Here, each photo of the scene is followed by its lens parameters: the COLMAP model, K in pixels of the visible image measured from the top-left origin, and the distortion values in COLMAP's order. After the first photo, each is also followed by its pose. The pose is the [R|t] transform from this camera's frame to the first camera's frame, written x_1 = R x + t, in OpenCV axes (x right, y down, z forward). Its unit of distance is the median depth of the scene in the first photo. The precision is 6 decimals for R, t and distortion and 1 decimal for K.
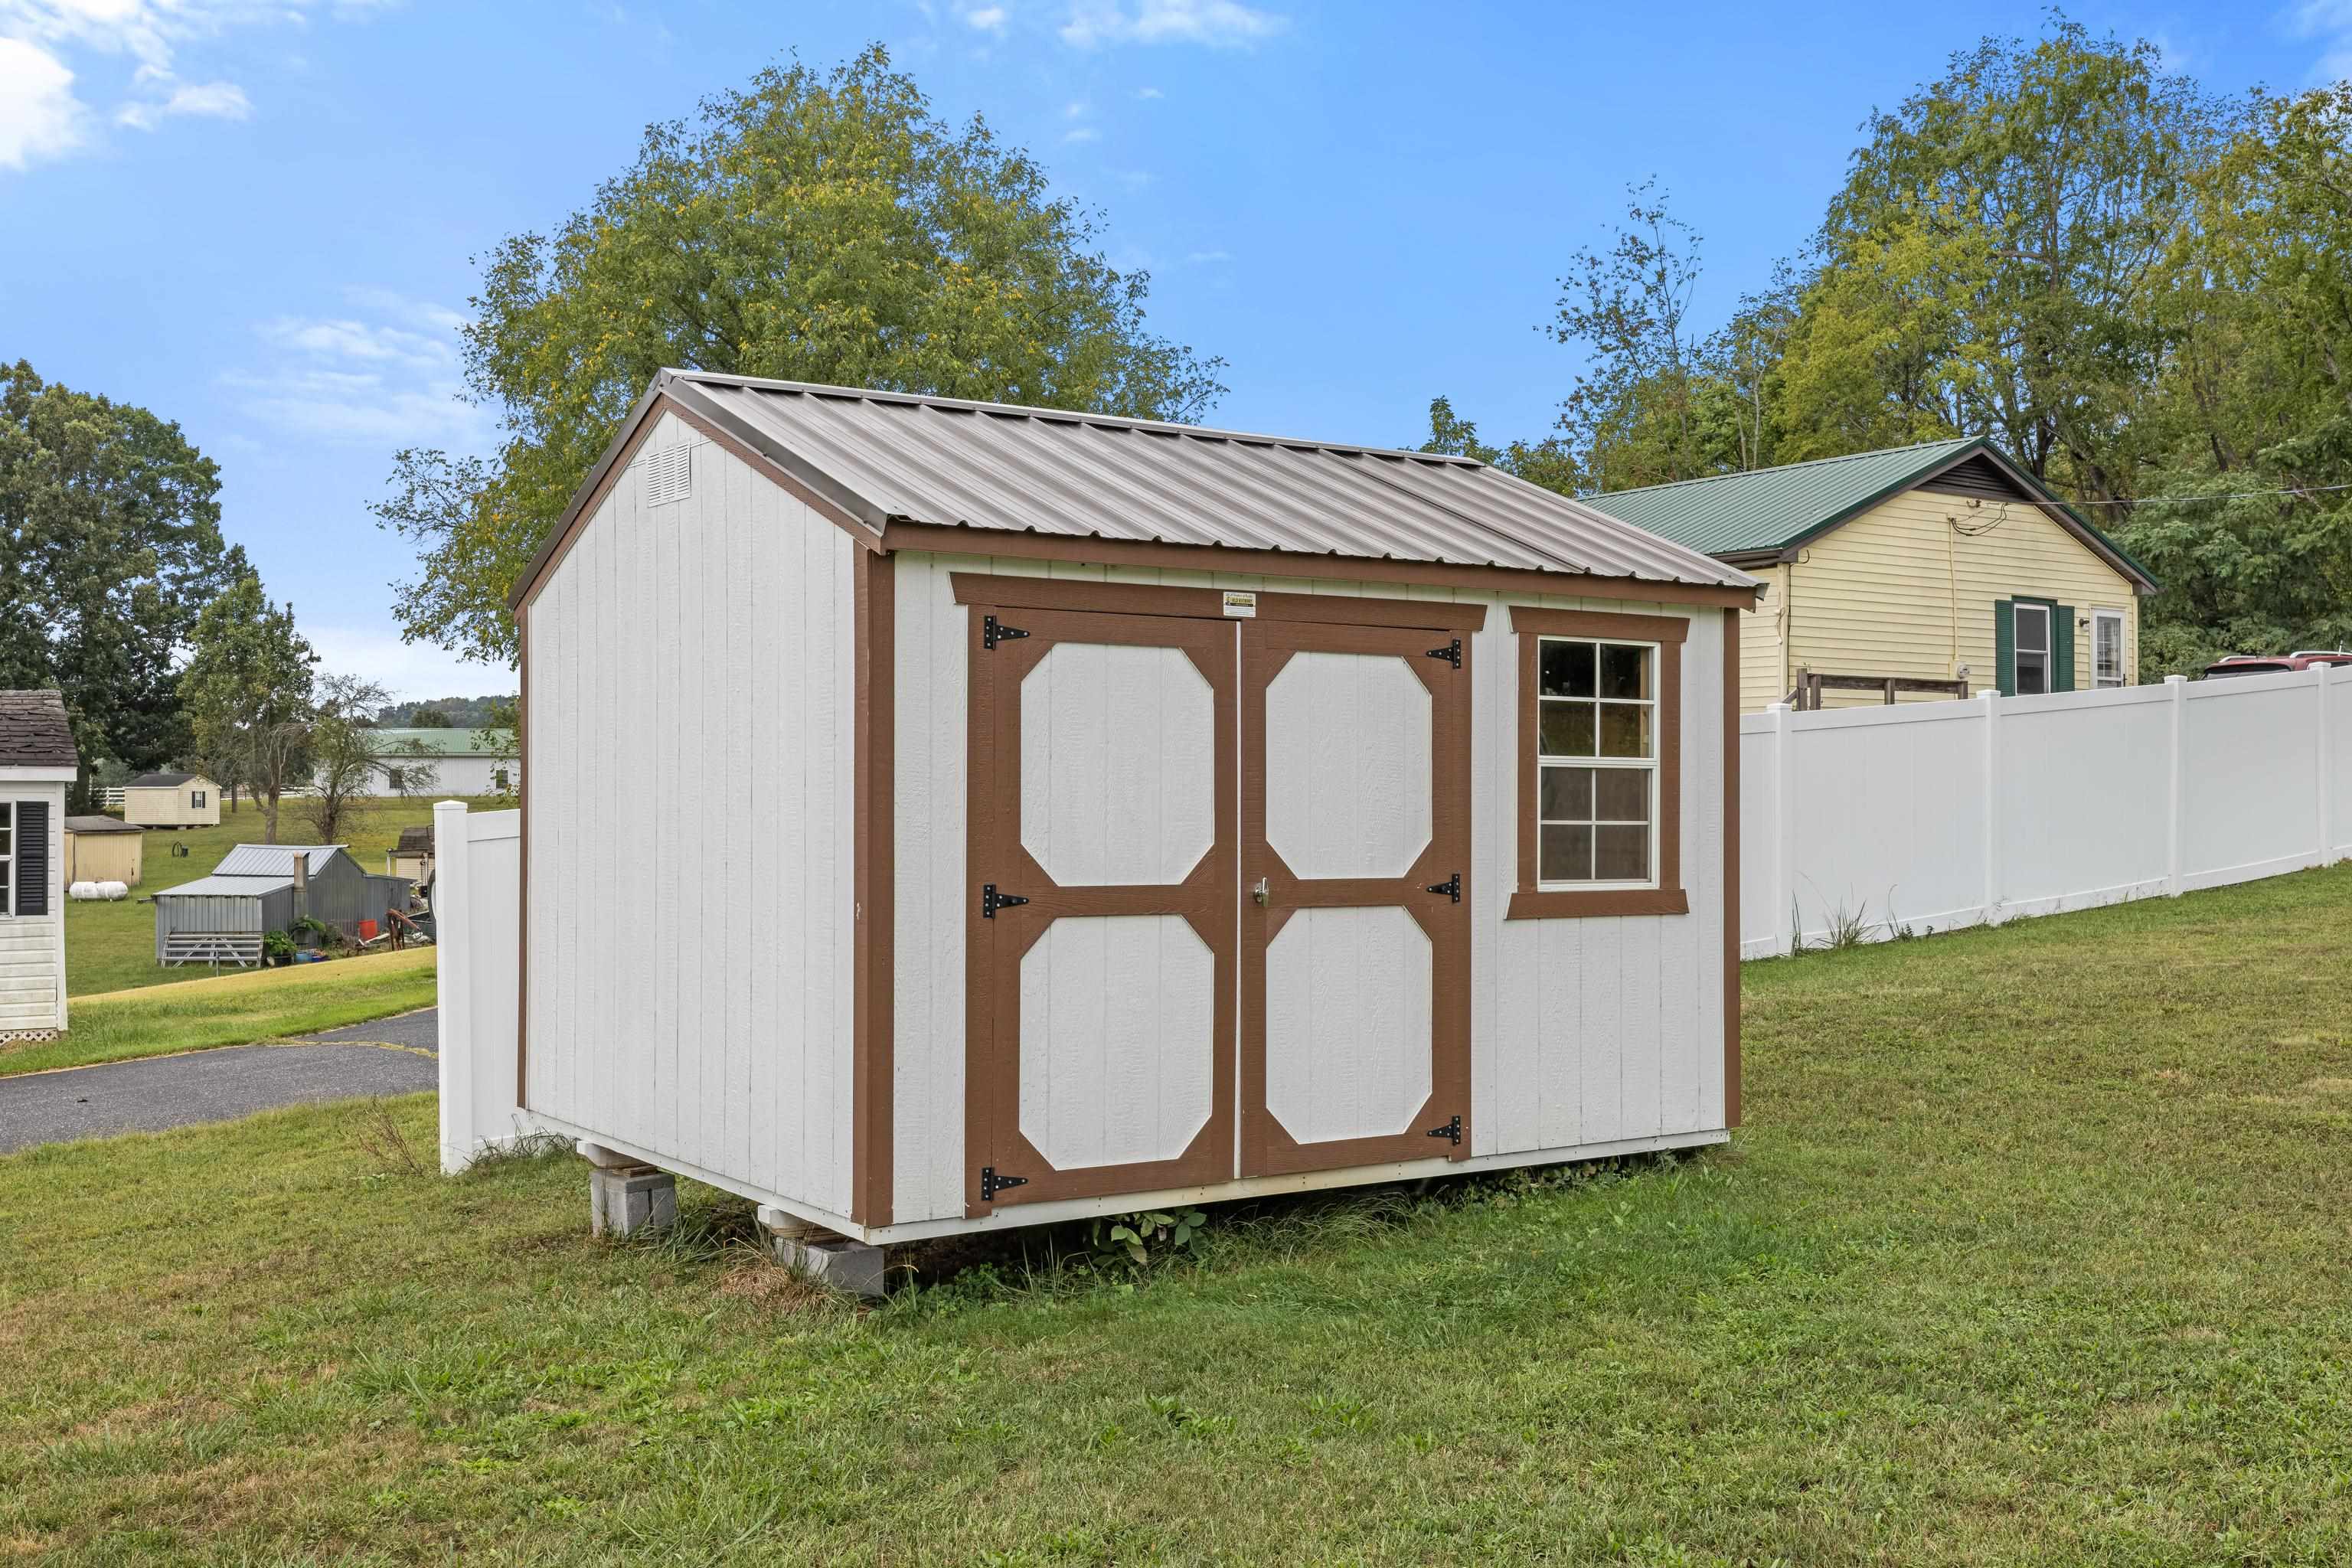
lens RADIAL K [[2323.2, 0, 1155.4], [0, 2323.2, 761.4], [0, 0, 1]] dist [-0.003049, 0.000000]
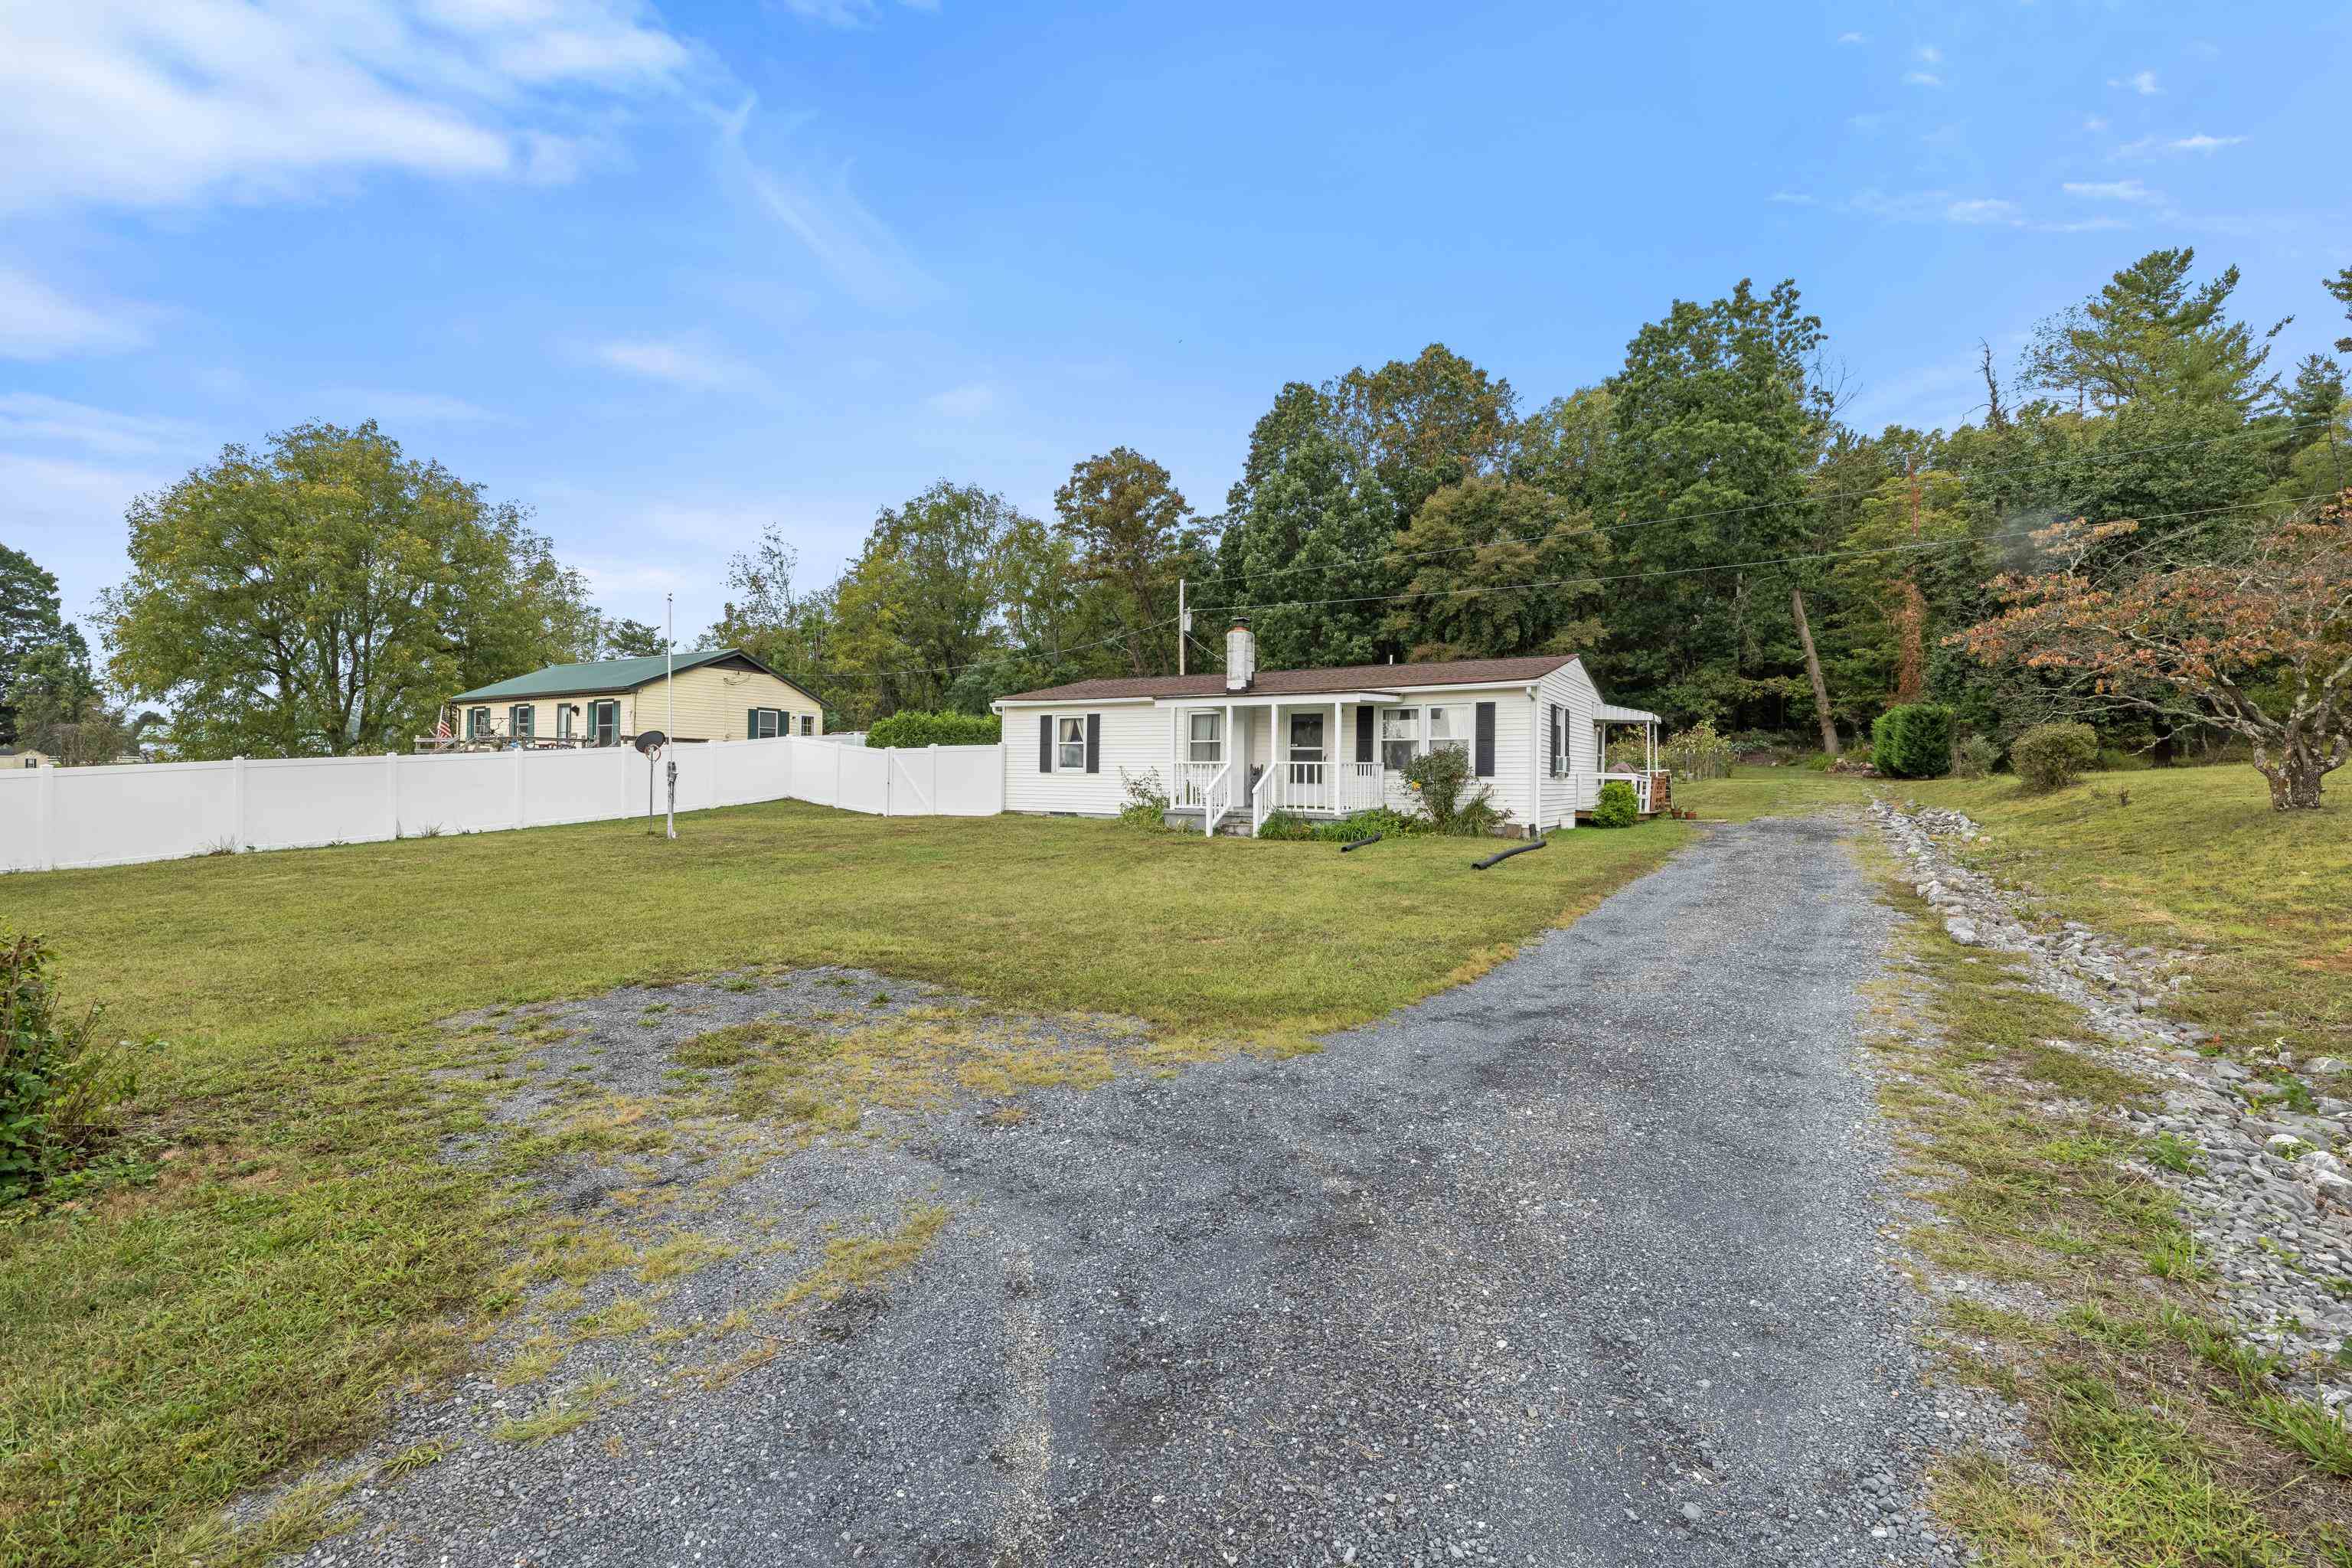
lens RADIAL K [[1005.8, 0, 1170.5], [0, 1005.8, 774.0], [0, 0, 1]] dist [0.002911, -0.000487]
pose [[0.917757, 0.016074, 0.396817, 0.182175], [-0.022786, 0.999666, 0.012206, -0.009883], [-0.396488, -0.020244, 0.917817, -0.145444]]
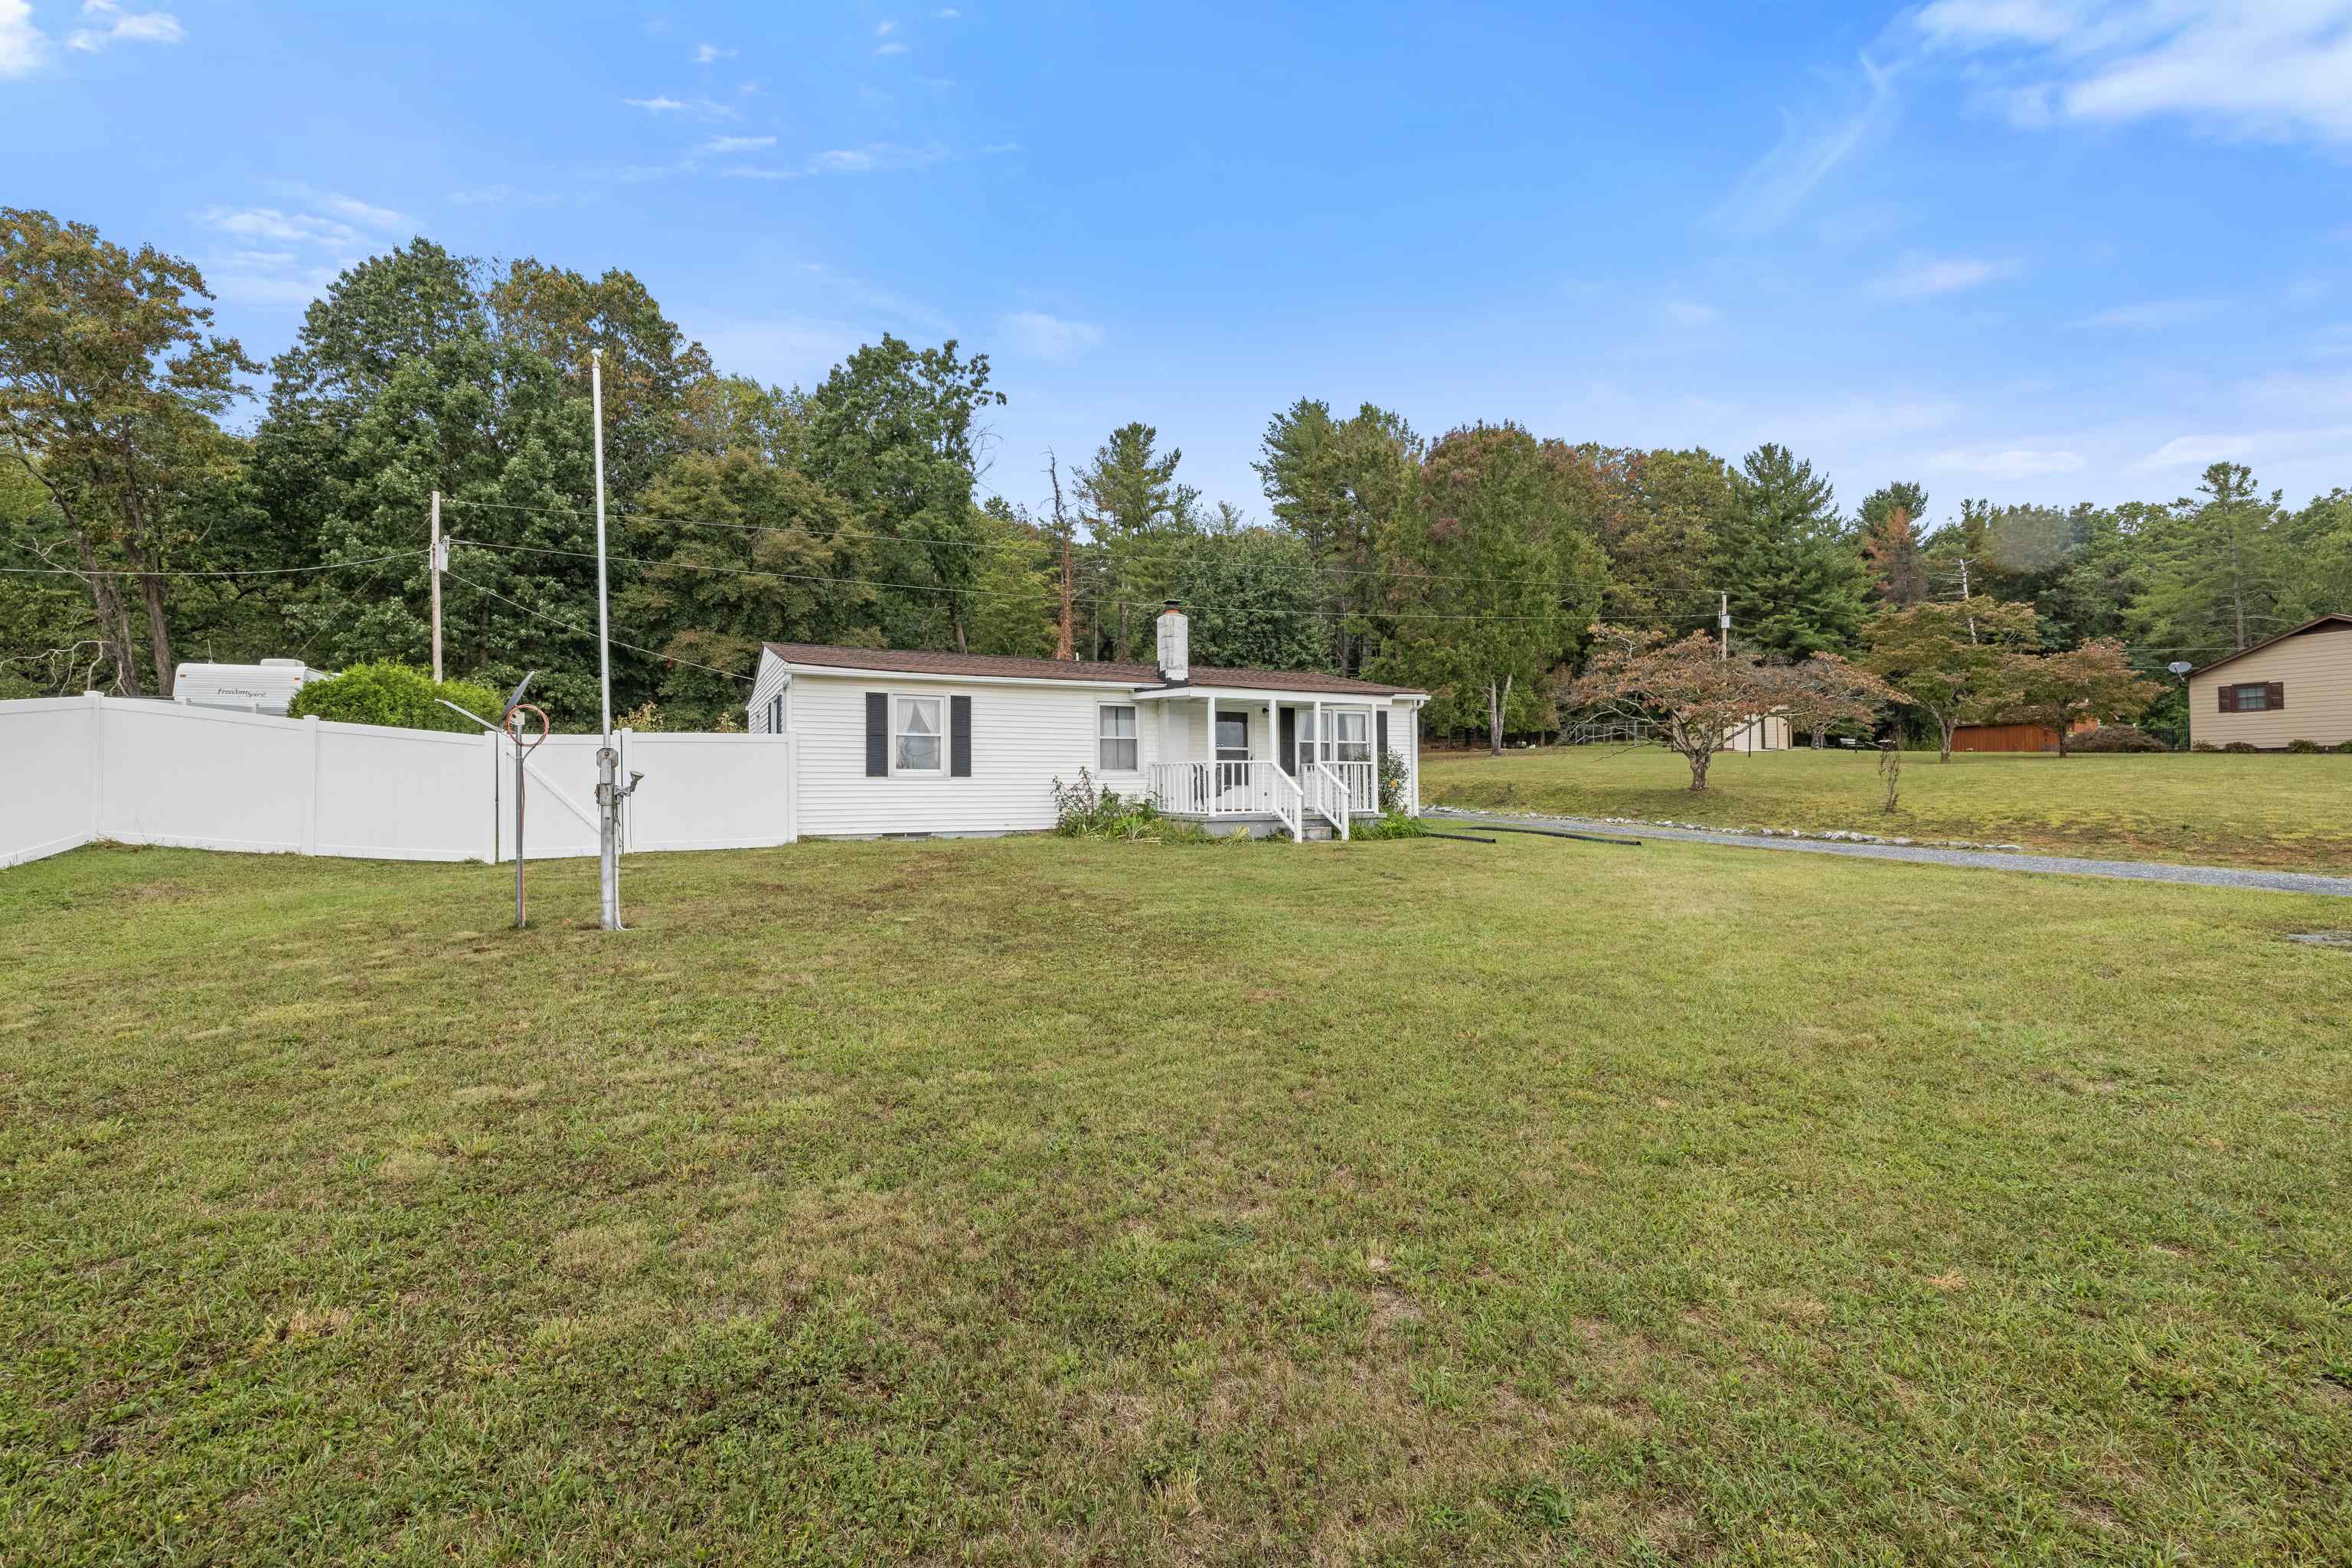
lens RADIAL K [[1005.8, 0, 1178.2], [0, 1005.8, 780.3], [0, 0, 1]] dist [0.002911, -0.000487]
pose [[0.131274, 0.012951, 0.991261, 0.035911], [-0.011622, 0.999866, -0.011525, -0.001241], [-0.991278, -0.010008, 0.131407, 0.123557]]
